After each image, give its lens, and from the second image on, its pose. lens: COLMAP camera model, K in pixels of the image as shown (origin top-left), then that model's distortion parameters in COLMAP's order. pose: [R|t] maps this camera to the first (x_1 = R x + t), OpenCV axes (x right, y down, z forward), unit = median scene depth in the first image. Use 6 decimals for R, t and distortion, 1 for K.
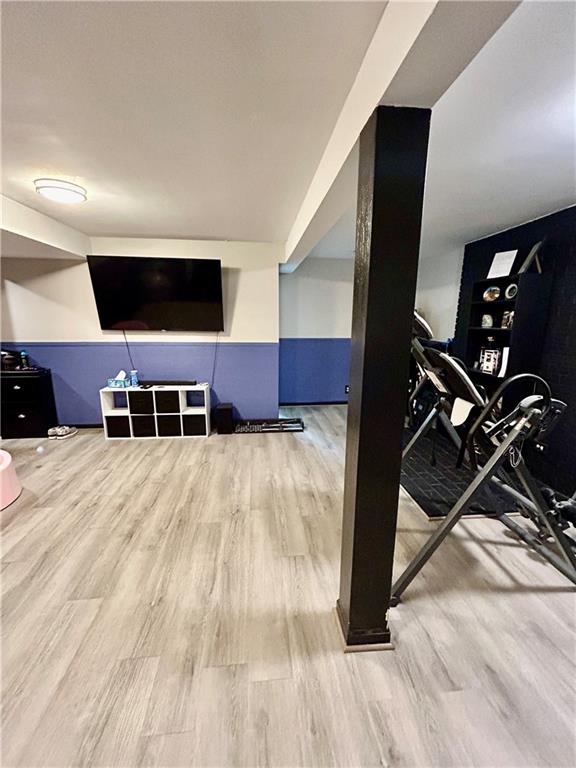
lens RADIAL K [[324.2, 0, 289.8], [0, 324.2, 384.3], [0, 0, 1]] dist [0.001668, 0.000482]
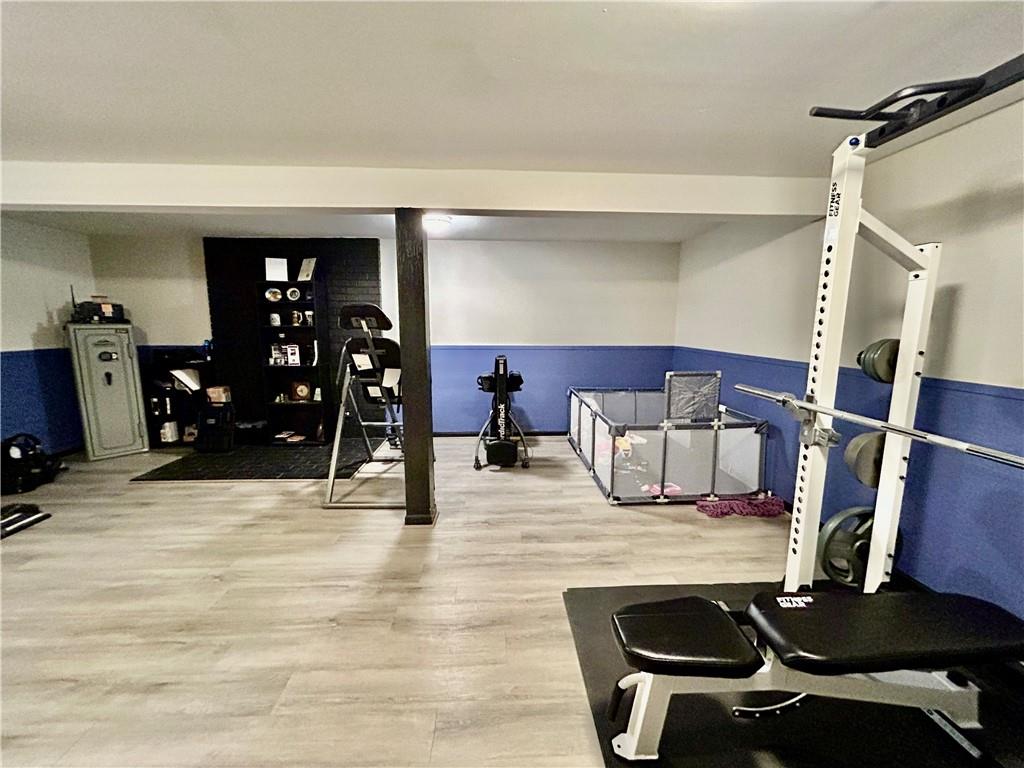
lens RADIAL K [[413.6, 0, 512.0], [0, 413.6, 384.0], [0, 0, 1]] dist [-0.001714, 0.000248]
pose [[0.060488, -0.156083, 0.985890, -1.071371], [0.202948, 0.968991, 0.140956, -0.029570], [-0.977319, 0.191559, 0.090289, 0.209953]]
